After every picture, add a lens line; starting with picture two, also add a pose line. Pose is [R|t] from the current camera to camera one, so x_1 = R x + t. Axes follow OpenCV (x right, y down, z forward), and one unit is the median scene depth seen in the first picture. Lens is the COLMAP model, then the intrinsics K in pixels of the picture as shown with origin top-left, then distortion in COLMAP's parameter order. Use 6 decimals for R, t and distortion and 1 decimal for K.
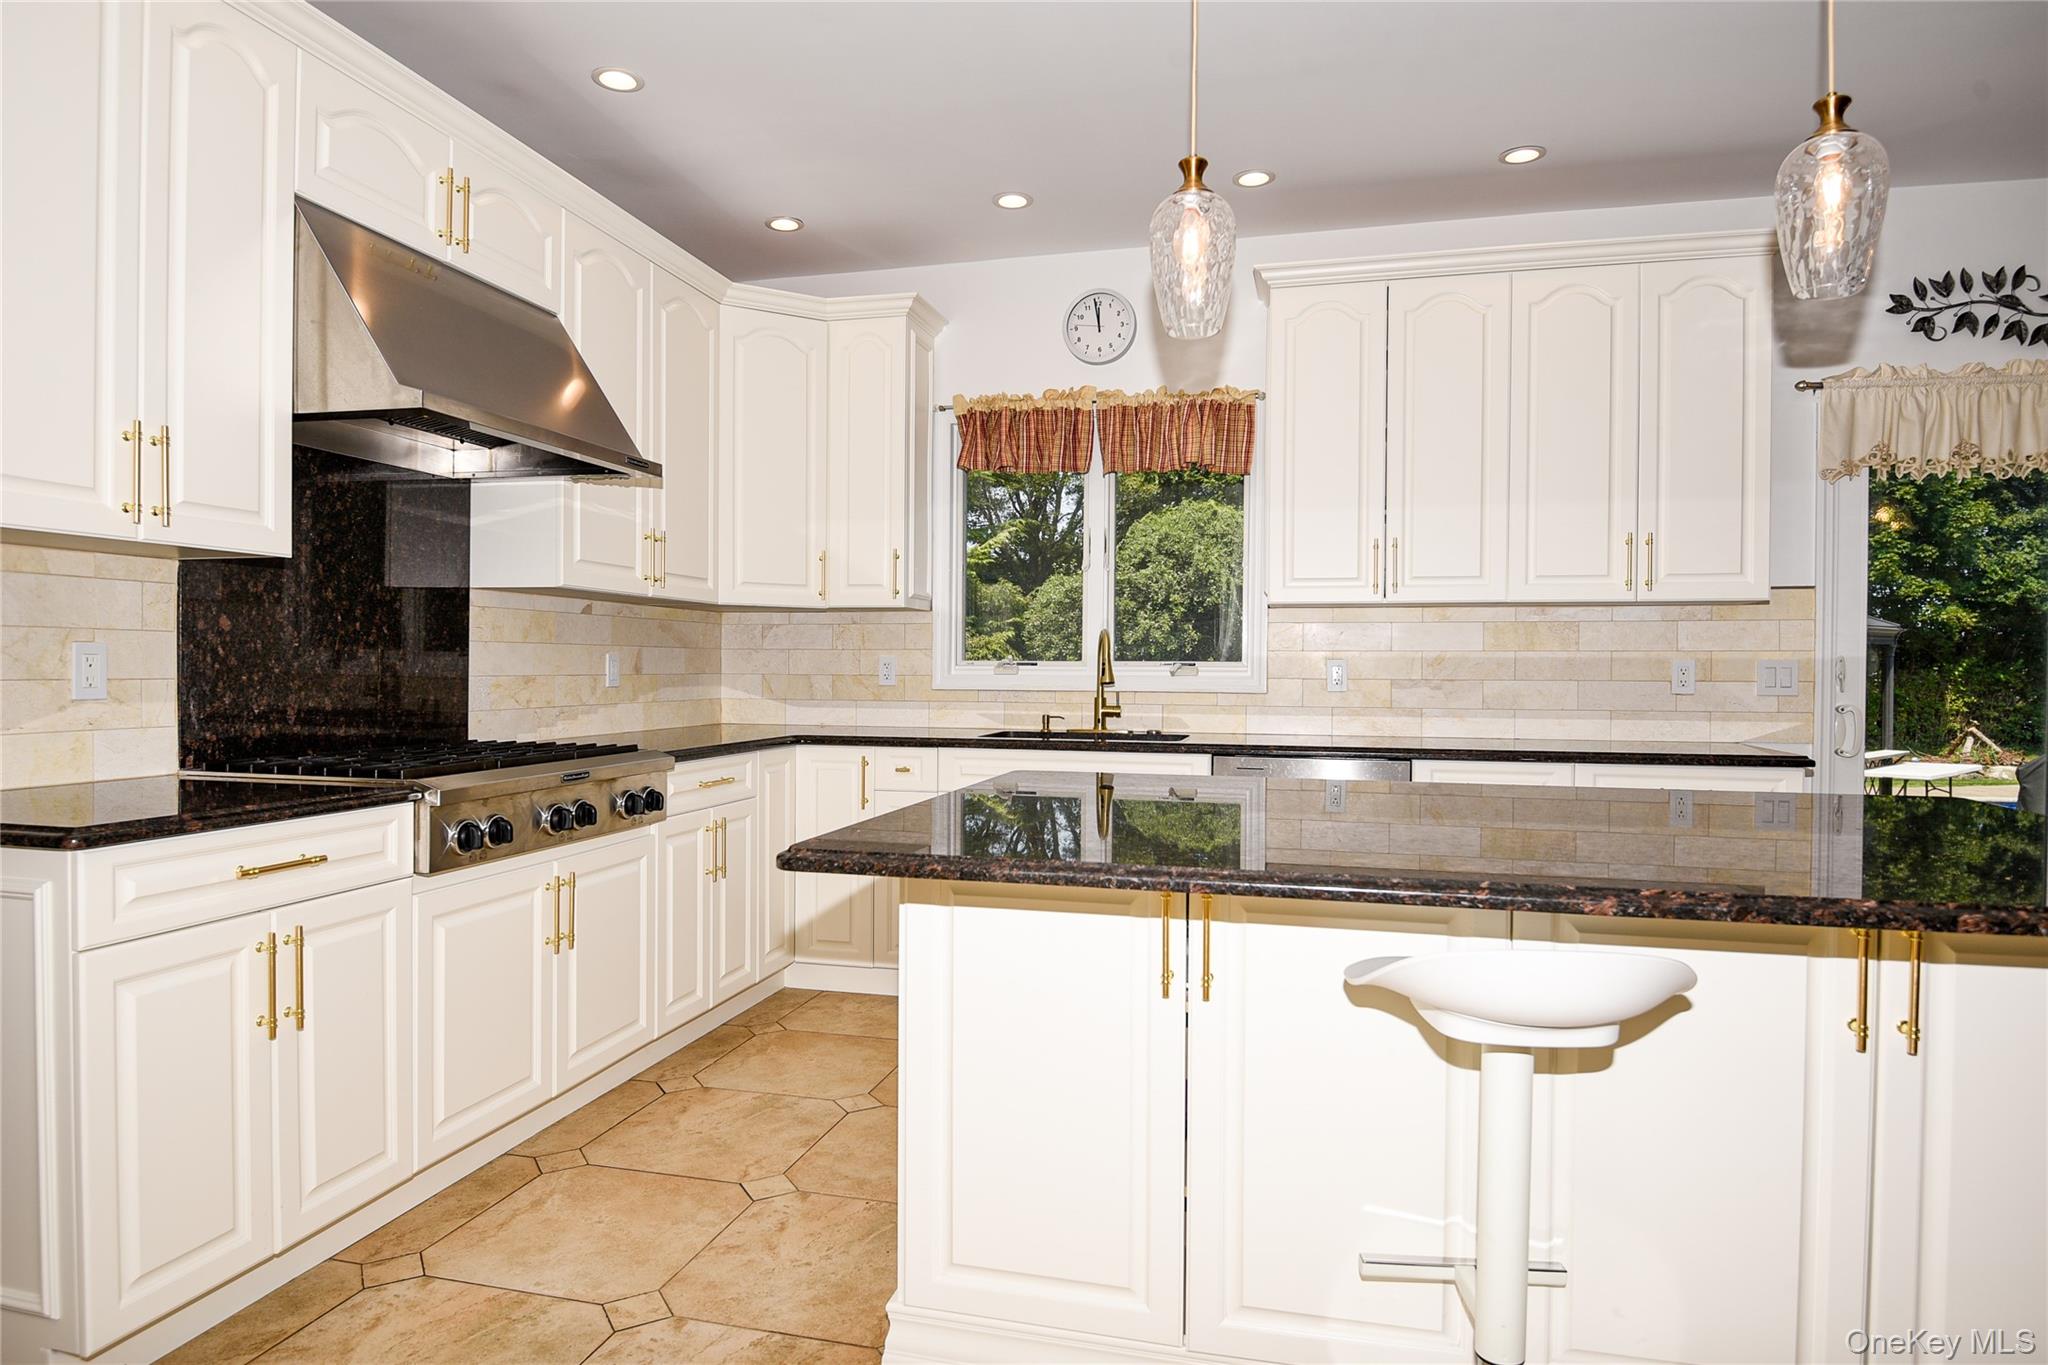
lens RADIAL K [[1192.9, 0, 1024.0], [0, 1192.9, 682.5], [0, 0, 1]] dist [-0.001149, -0.021464]
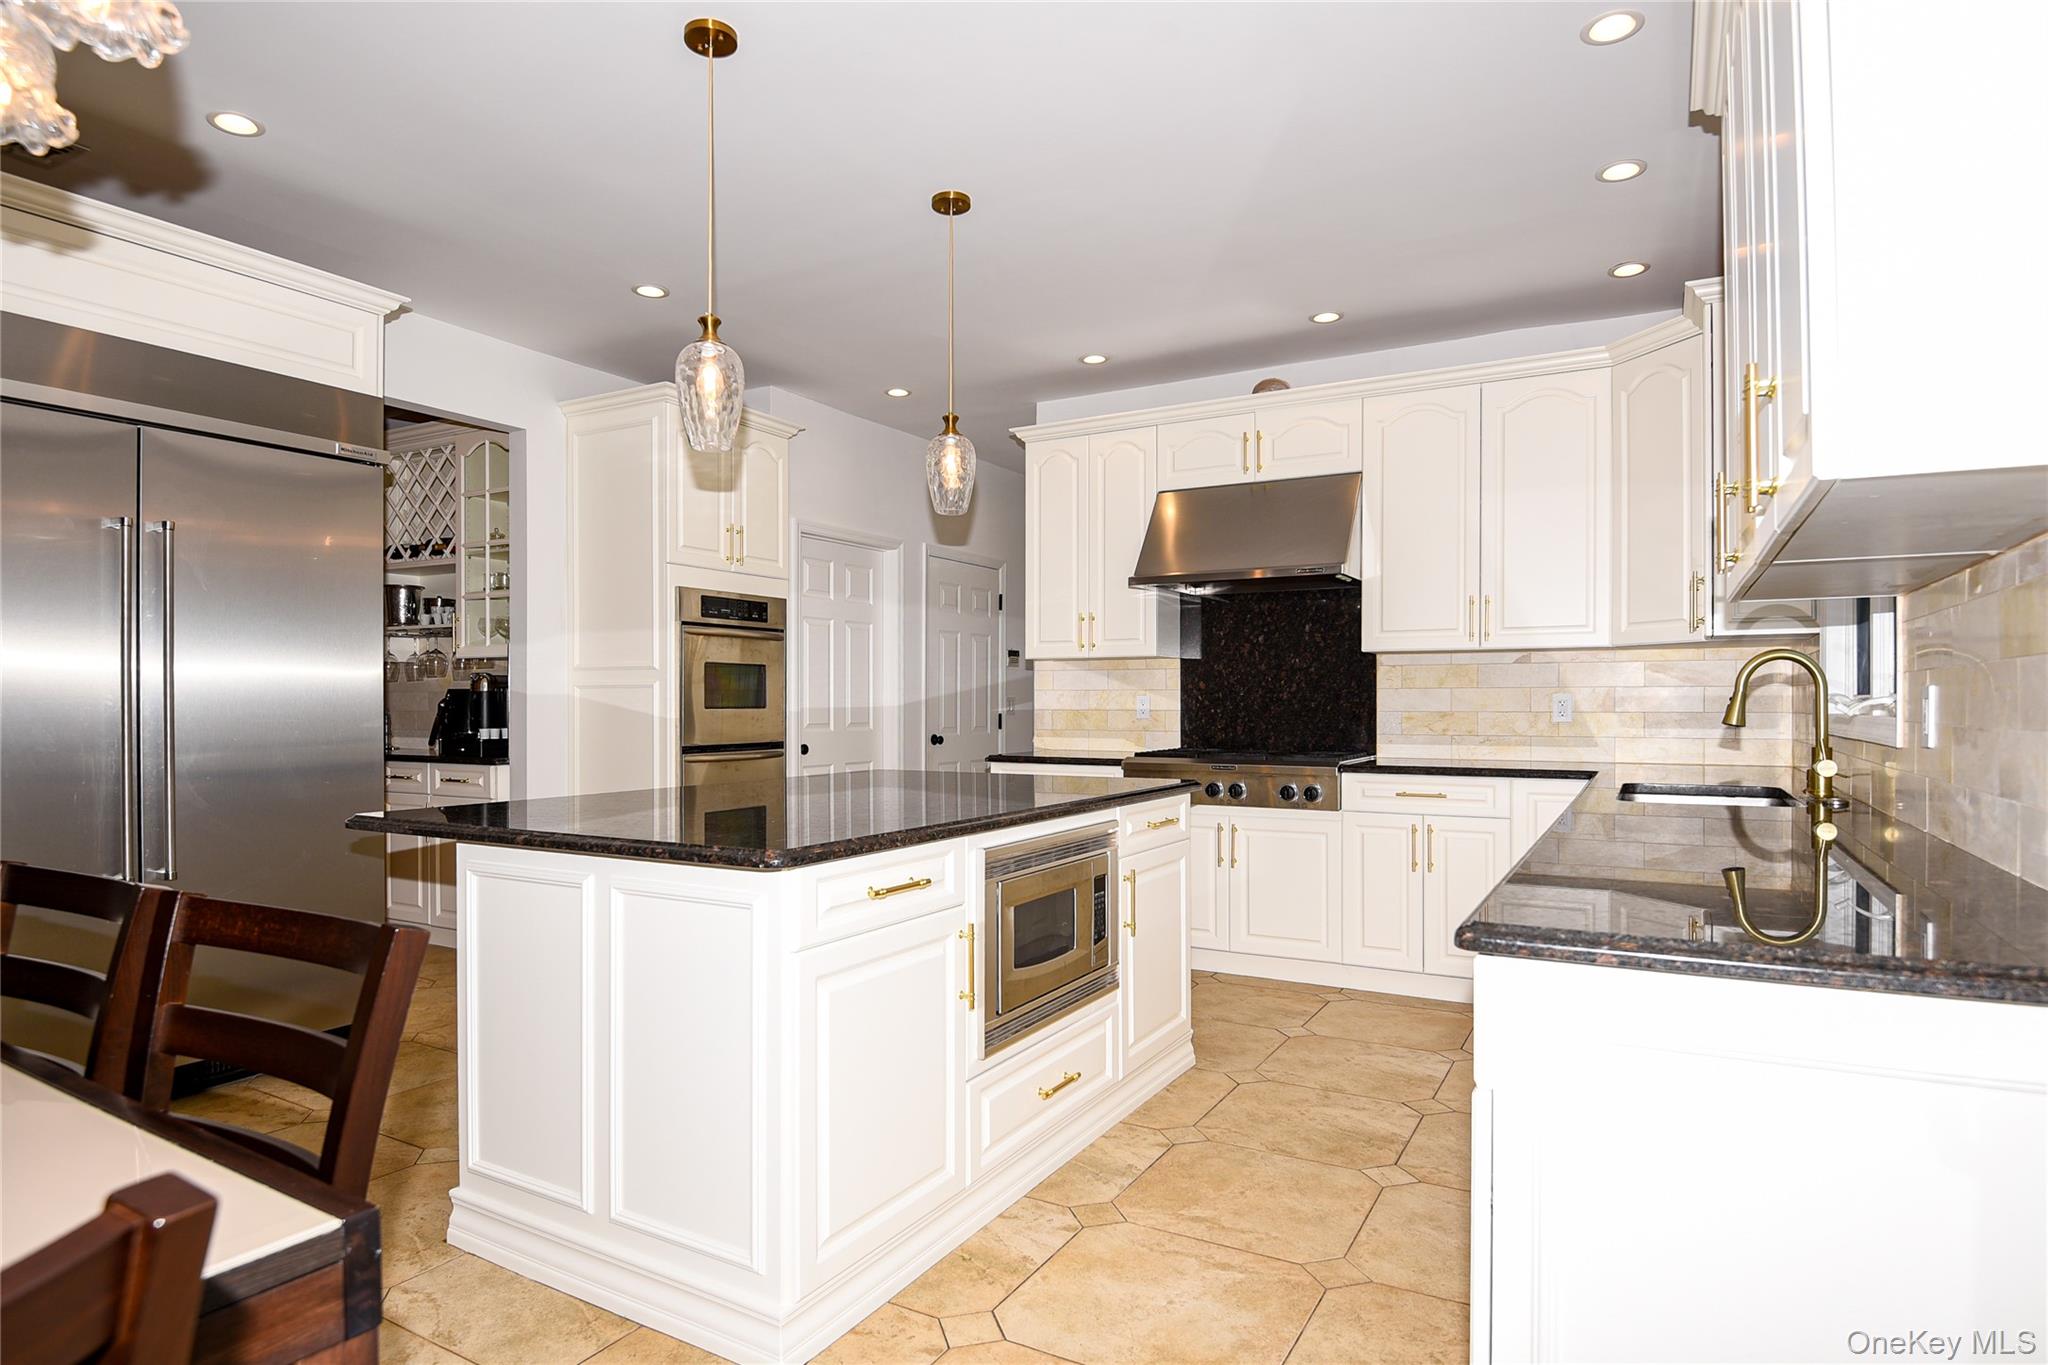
lens RADIAL K [[1121.0, 0, 1021.2], [0, 1121.0, 697.6], [0, 0, 1]] dist [0.001588, 0.000186]
pose [[-0.269378, -0.011698, -0.962963, 1.164109], [-0.014522, 0.999862, -0.008084, -0.005258], [0.962925, 0.011807, -0.269511, 1.048434]]
